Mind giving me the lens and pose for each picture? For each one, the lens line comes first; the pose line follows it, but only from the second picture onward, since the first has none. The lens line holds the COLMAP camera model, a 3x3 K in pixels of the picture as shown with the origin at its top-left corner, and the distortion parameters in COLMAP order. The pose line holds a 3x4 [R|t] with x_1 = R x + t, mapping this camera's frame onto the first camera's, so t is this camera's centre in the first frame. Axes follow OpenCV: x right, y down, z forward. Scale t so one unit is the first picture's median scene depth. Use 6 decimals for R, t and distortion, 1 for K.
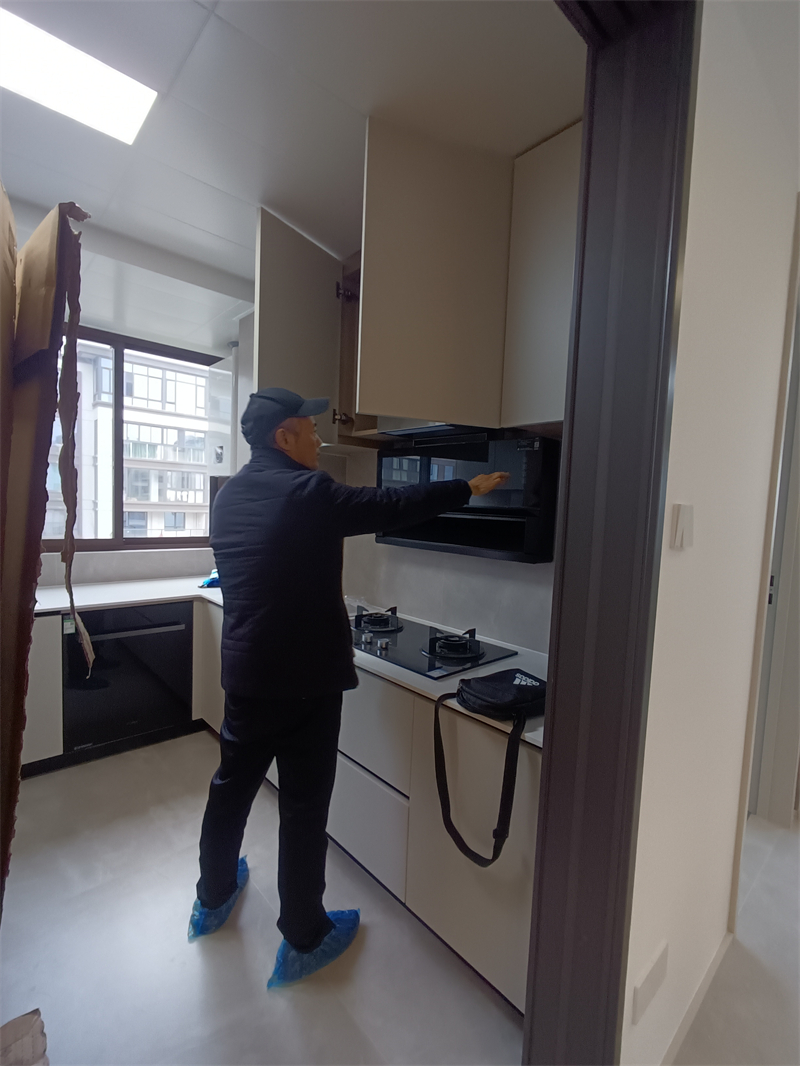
lens RADIAL K [[490.5, 0, 407.7], [0, 490.5, 538.4], [0, 0, 1]] dist [-0.007758, 0.004748]
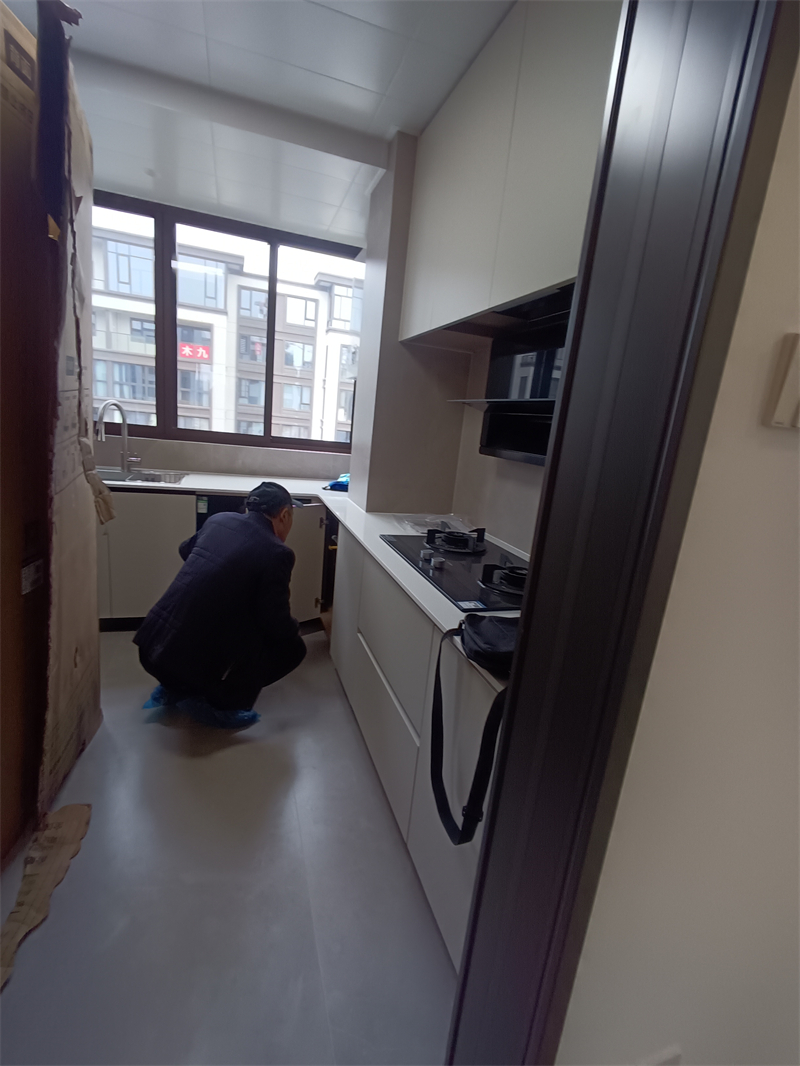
lens RADIAL K [[490.5, 0, 407.7], [0, 490.5, 538.4], [0, 0, 1]] dist [-0.007758, 0.004748]
pose [[0.910486, 0.146592, -0.386686, 0.180210], [-0.094654, 0.984113, 0.150204, 0.039779], [0.402562, -0.100157, 0.909897, 0.165840]]
